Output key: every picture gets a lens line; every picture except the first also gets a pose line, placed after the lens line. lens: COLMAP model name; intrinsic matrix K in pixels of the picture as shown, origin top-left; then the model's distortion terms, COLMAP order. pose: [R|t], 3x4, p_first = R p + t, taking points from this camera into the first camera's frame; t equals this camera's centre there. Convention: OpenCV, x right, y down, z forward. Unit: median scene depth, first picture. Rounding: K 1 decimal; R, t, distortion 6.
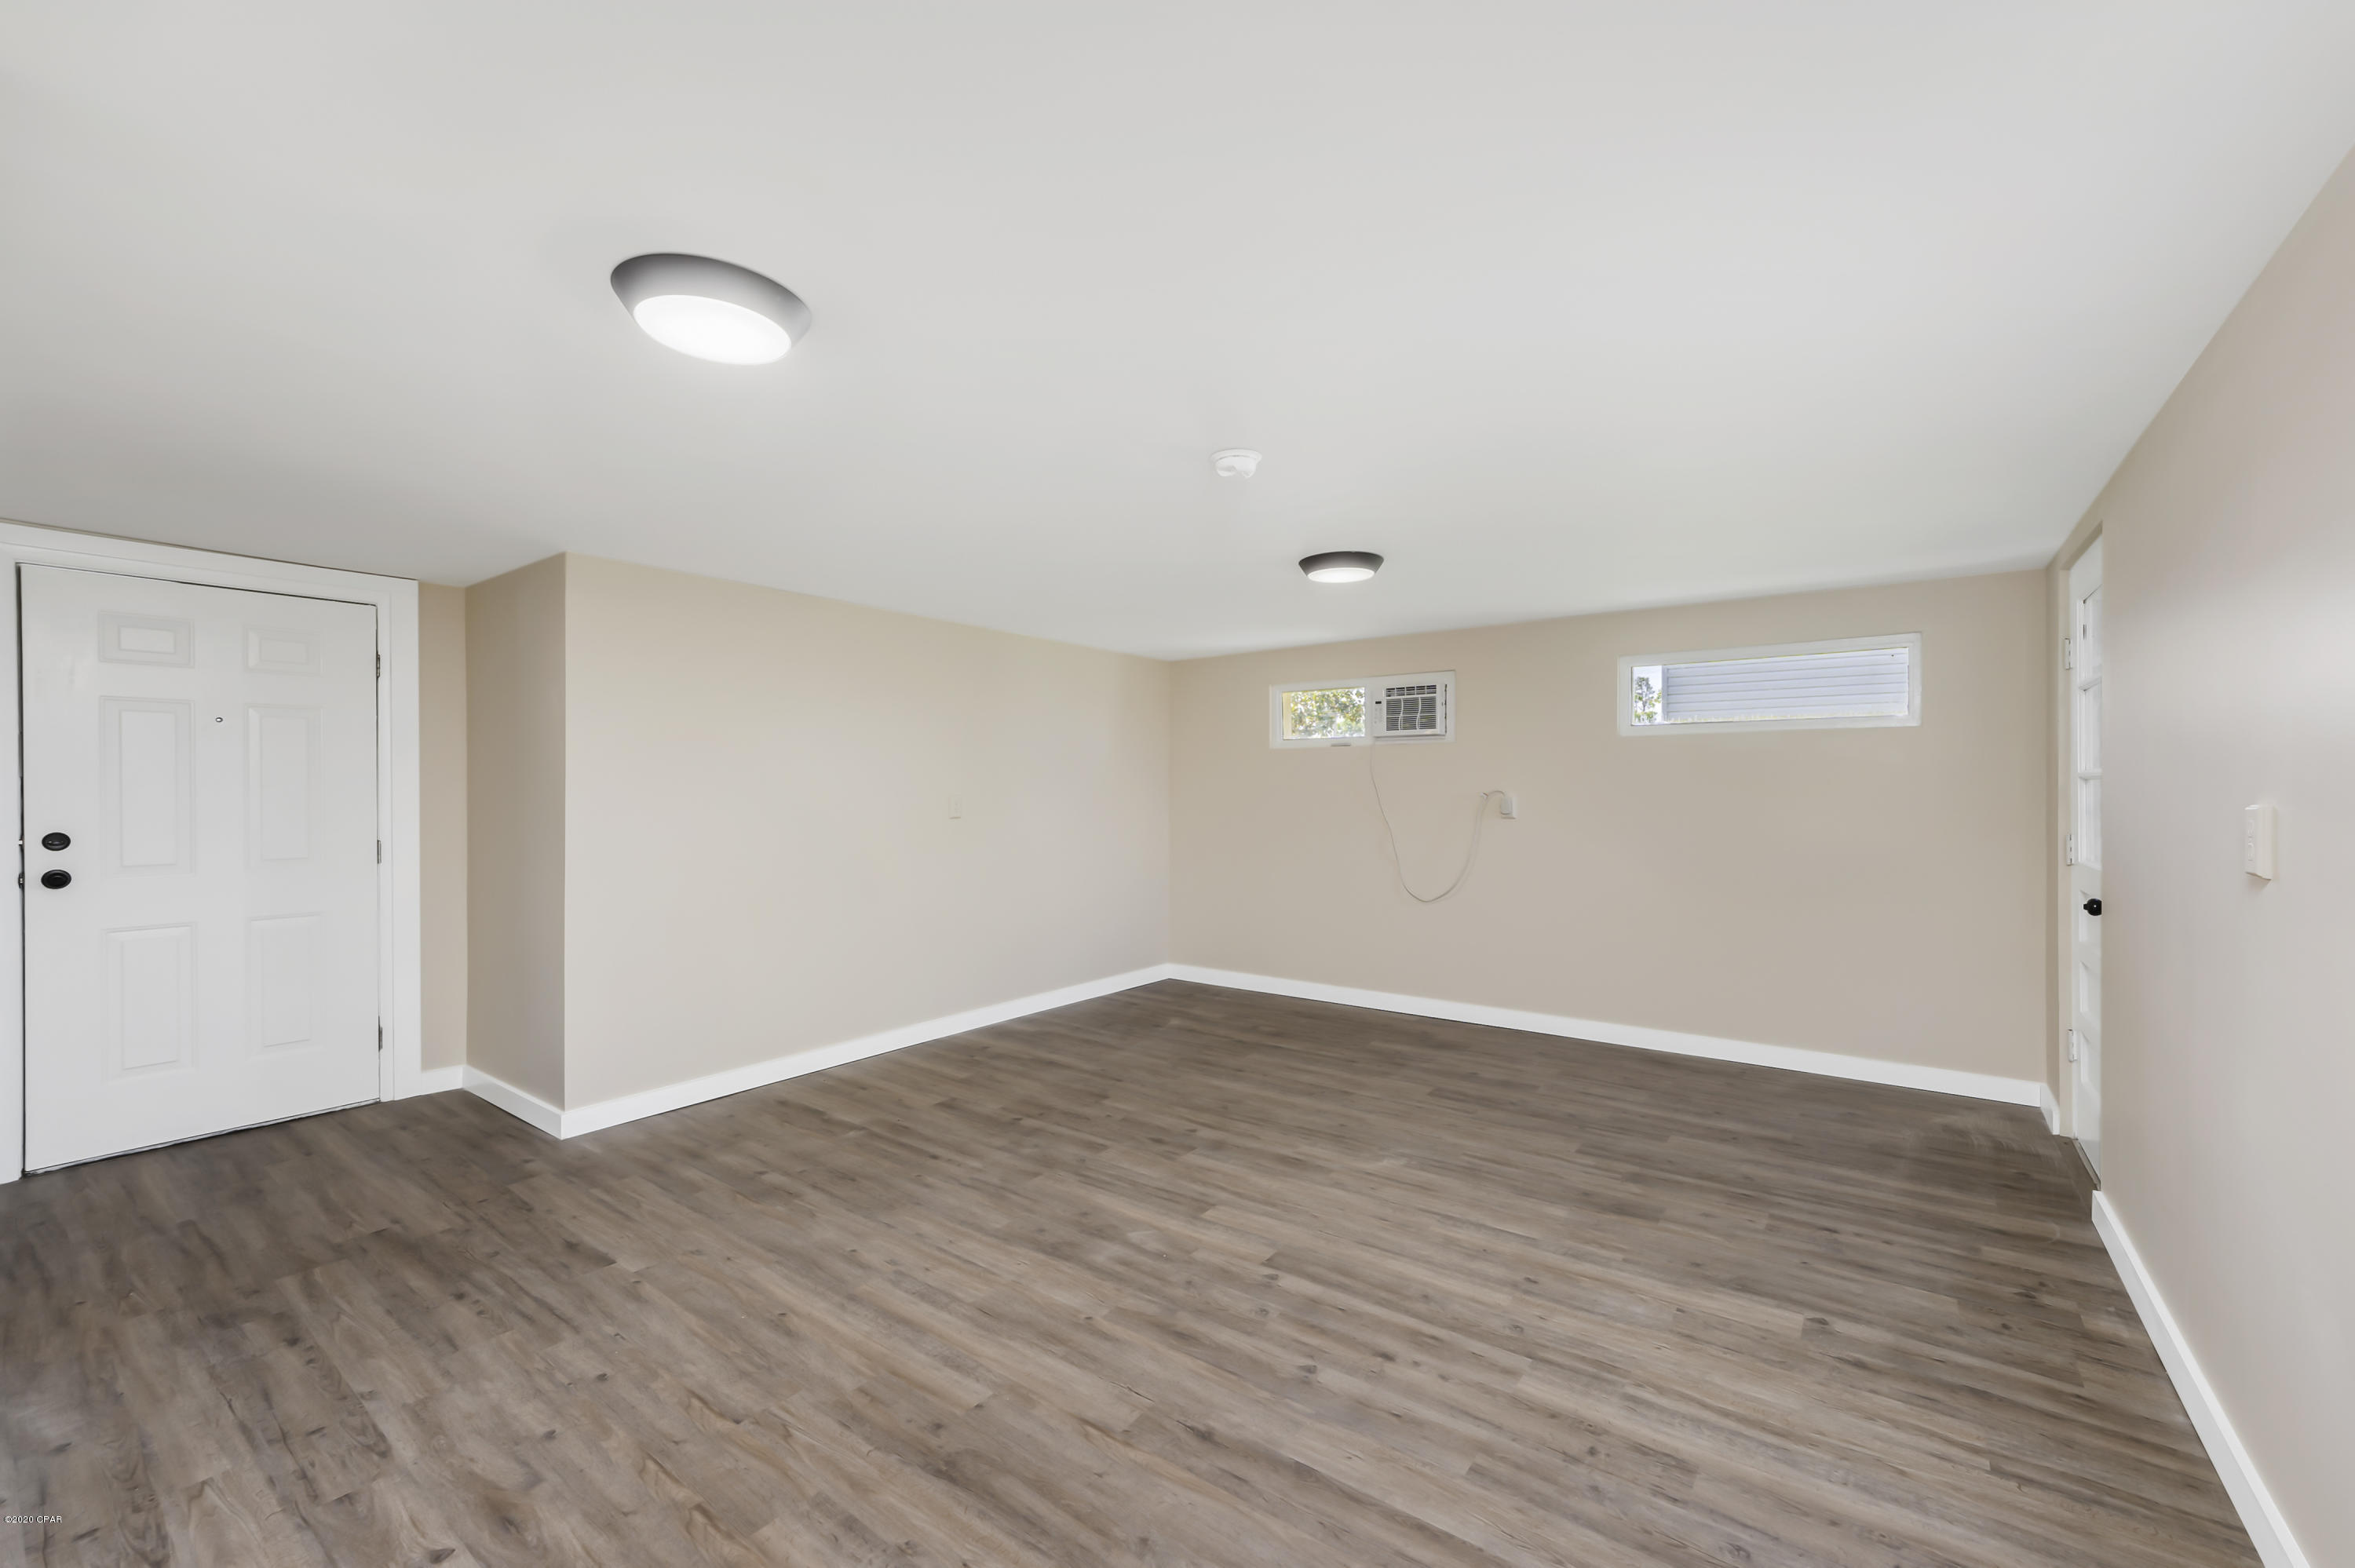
lens RADIAL K [[956.0, 0, 1178.3], [0, 956.0, 790.5], [0, 0, 1]] dist [0.009435, 0.000583]
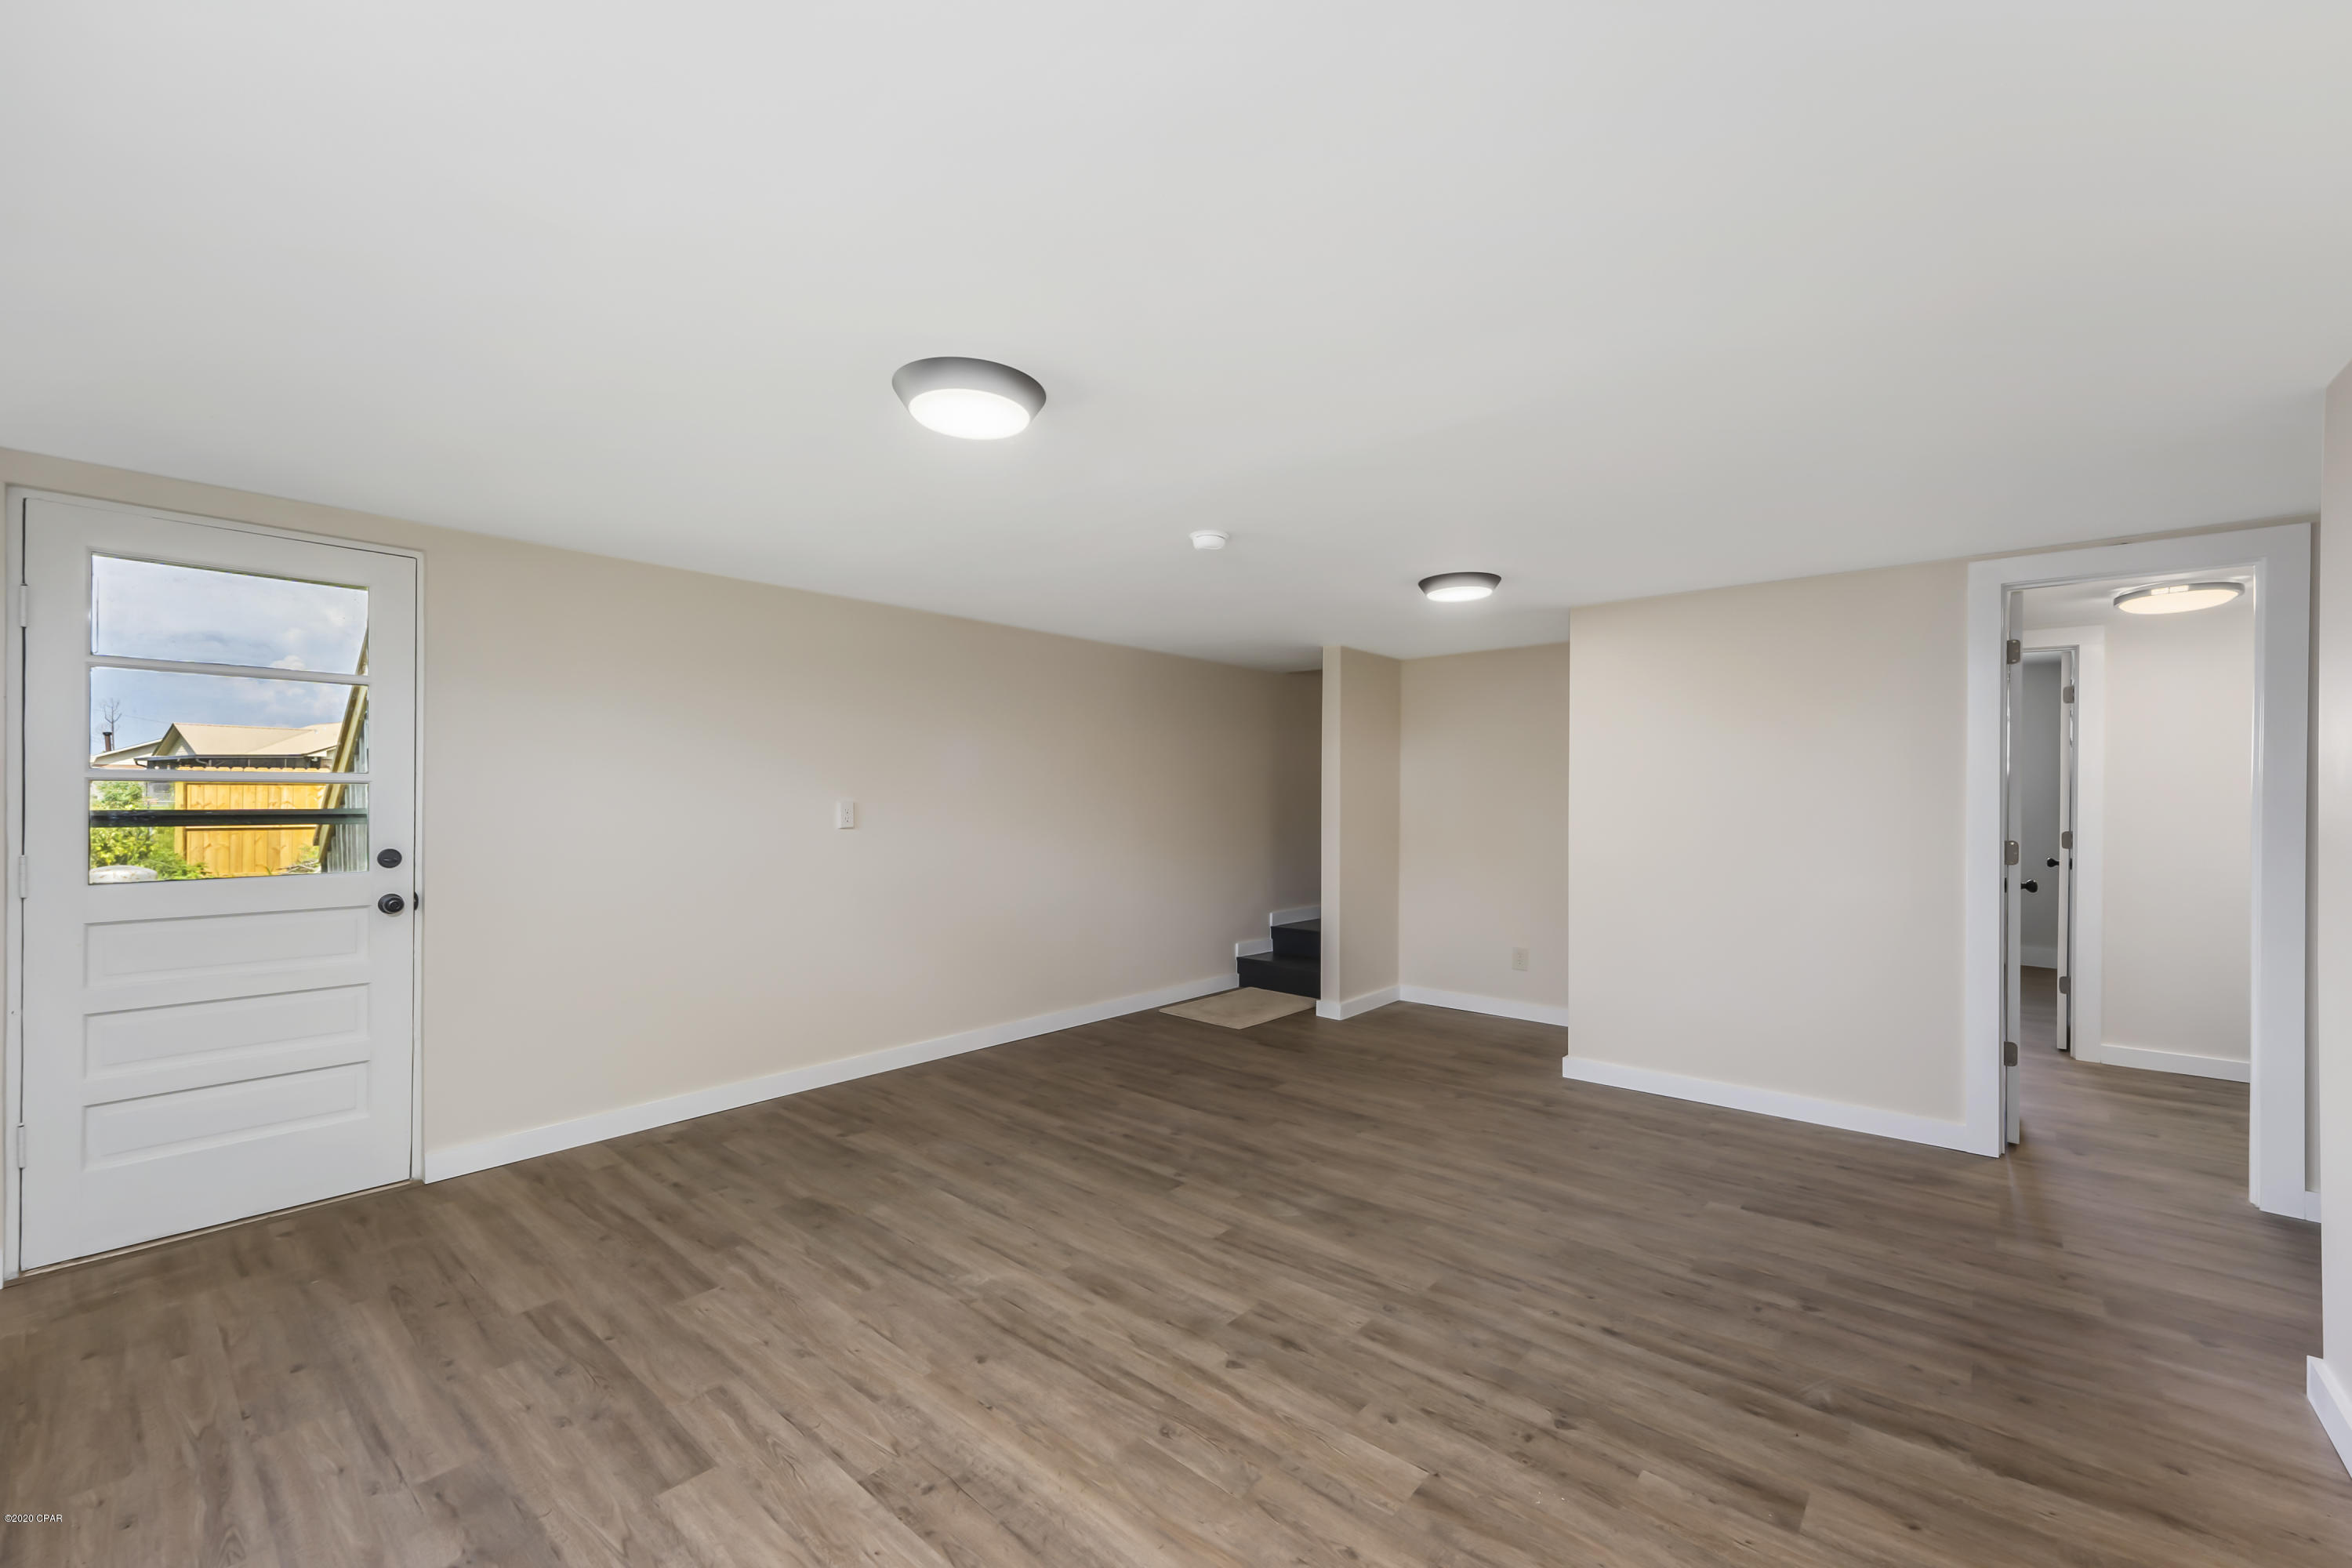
lens RADIAL K [[954.9, 0, 1175.0], [0, 954.9, 793.7], [0, 0, 1]] dist [0.009435, 0.000583]
pose [[-0.997348, -0.002572, 0.072739, 0.010400], [-0.002854, 0.999989, -0.003781, -0.000981], [-0.072729, -0.003978, -0.997344, 2.092197]]
